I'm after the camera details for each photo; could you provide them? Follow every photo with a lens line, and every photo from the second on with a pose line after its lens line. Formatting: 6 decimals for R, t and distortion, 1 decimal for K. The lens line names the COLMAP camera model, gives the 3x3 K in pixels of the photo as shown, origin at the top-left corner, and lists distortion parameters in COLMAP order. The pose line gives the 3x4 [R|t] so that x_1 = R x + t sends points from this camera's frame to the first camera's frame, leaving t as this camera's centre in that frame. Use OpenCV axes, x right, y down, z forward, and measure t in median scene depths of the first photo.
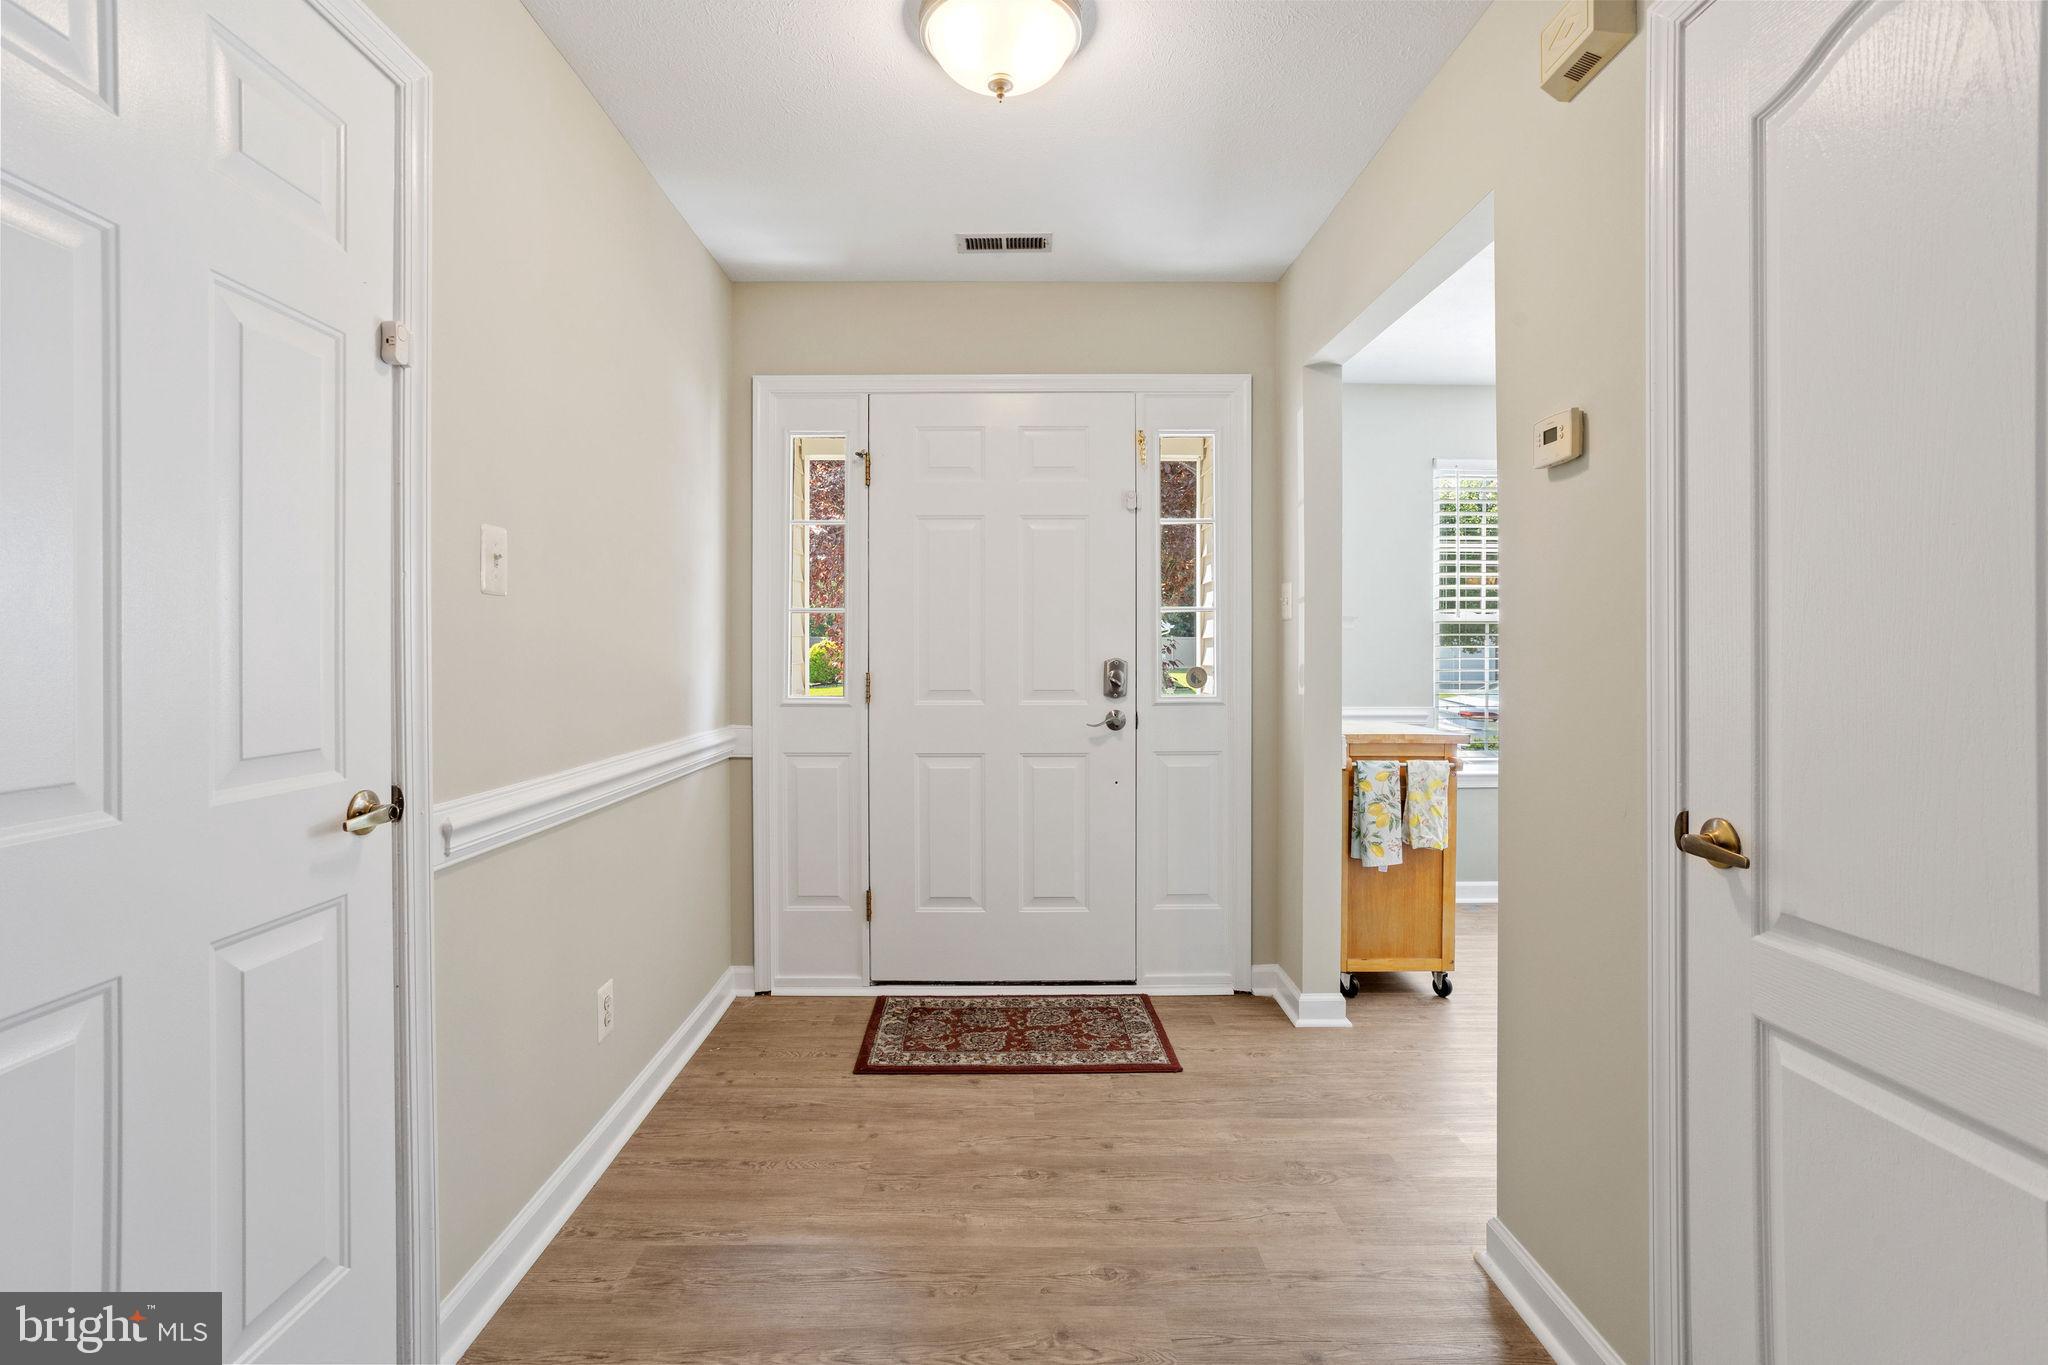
lens RADIAL K [[972.1, 0, 1013.8], [0, 972.1, 648.8], [0, 0, 1]] dist [-0.015692, 0.005528]
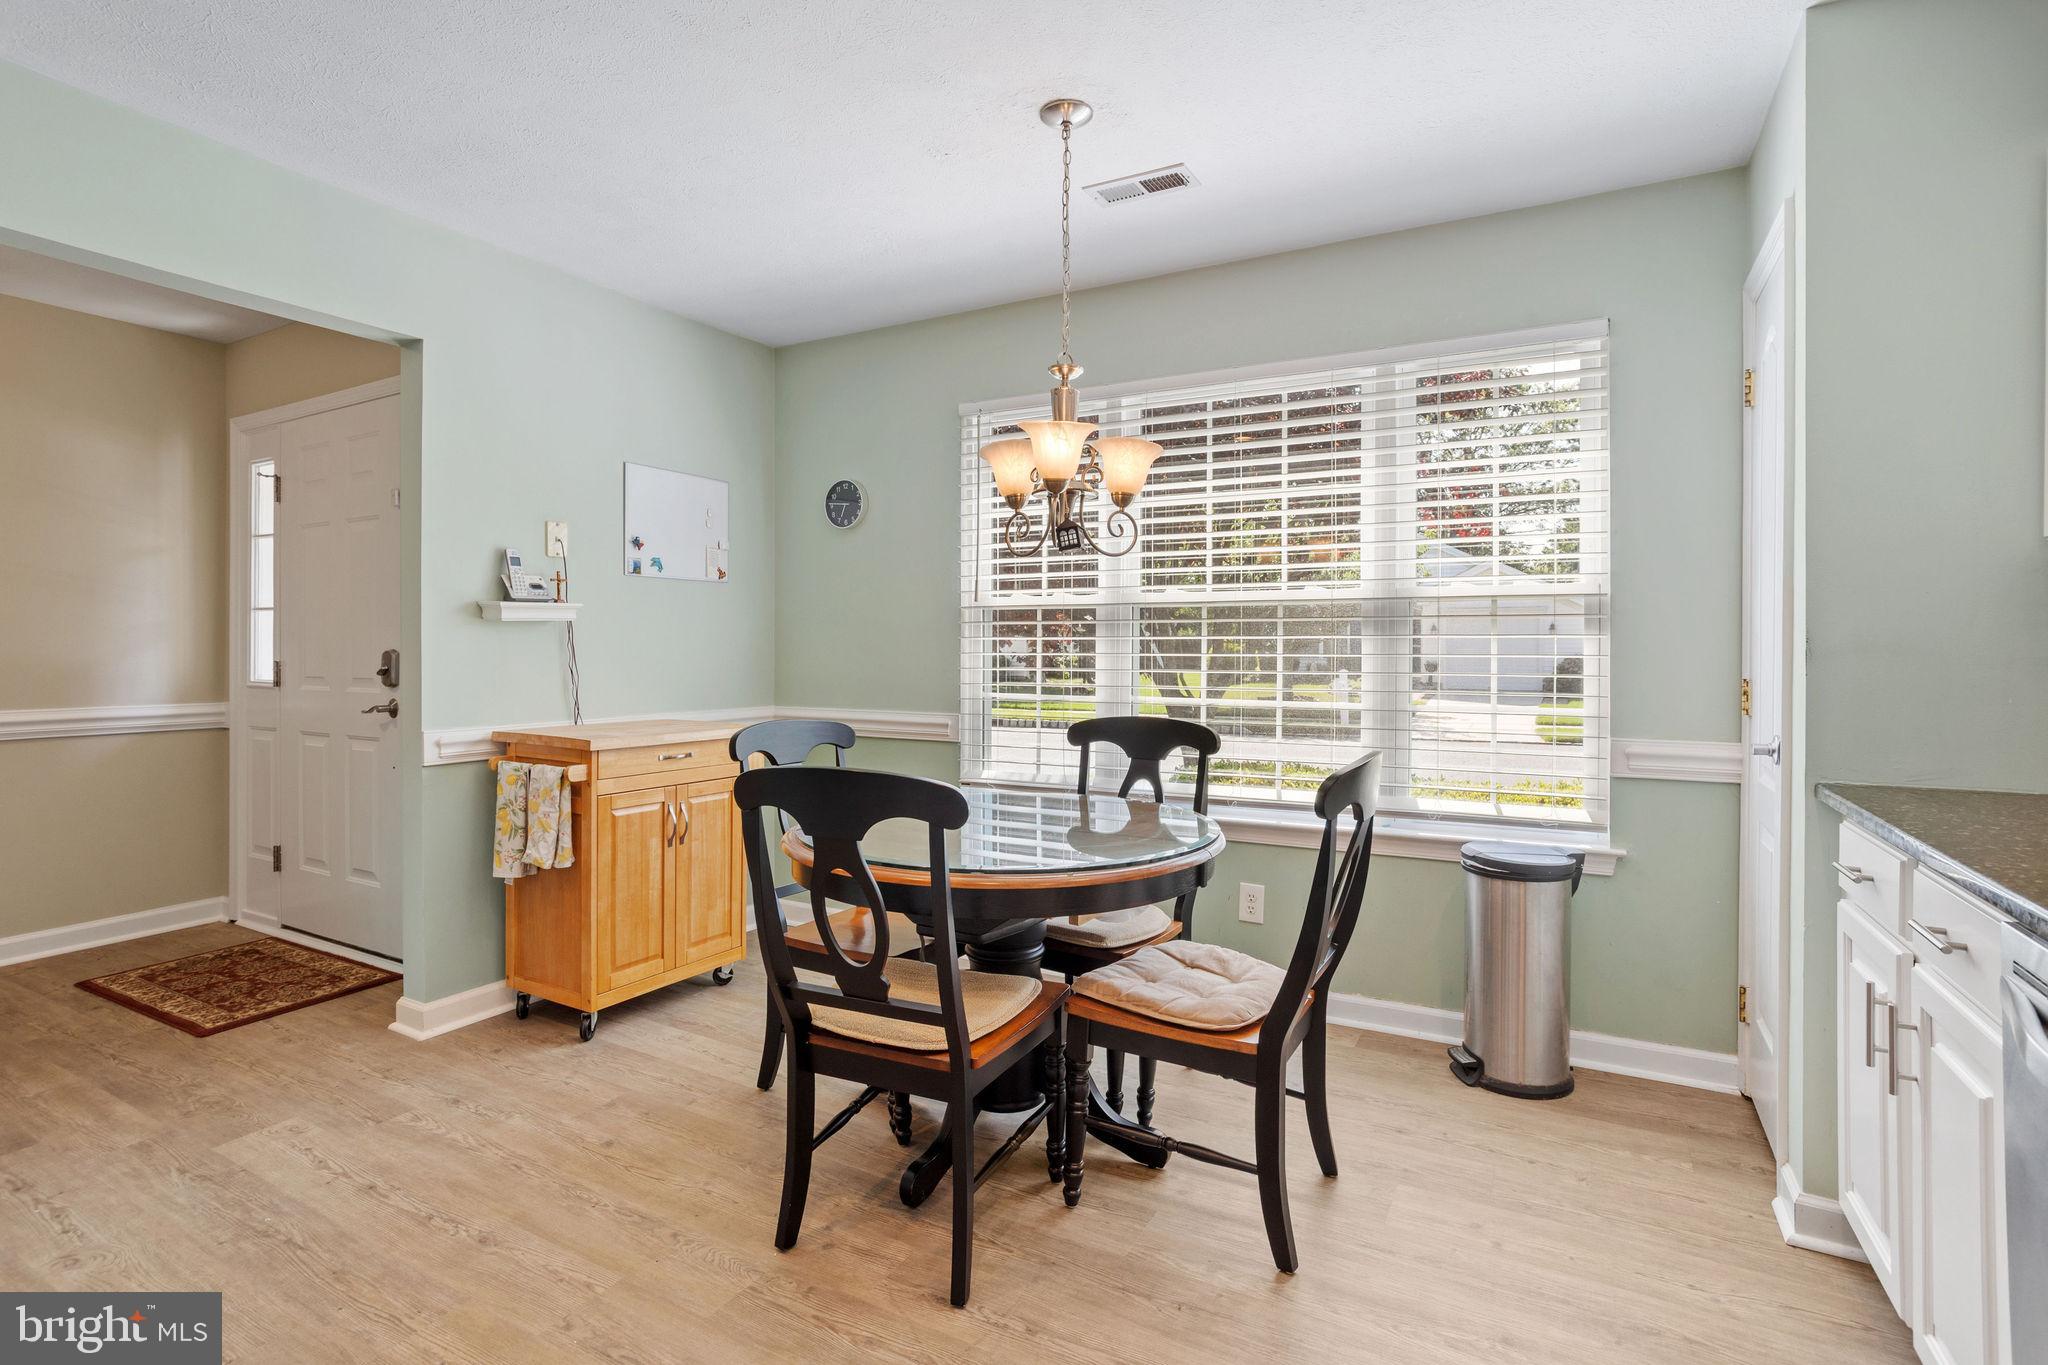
lens RADIAL K [[972.1, 0, 1045.0], [0, 972.1, 633.9], [0, 0, 1]] dist [-0.015692, 0.005528]
pose [[0.870418, -0.003071, -0.492304, 1.241644], [0.000341, 0.999984, -0.005636, -0.000071], [0.492313, 0.004737, 0.870405, 0.443795]]
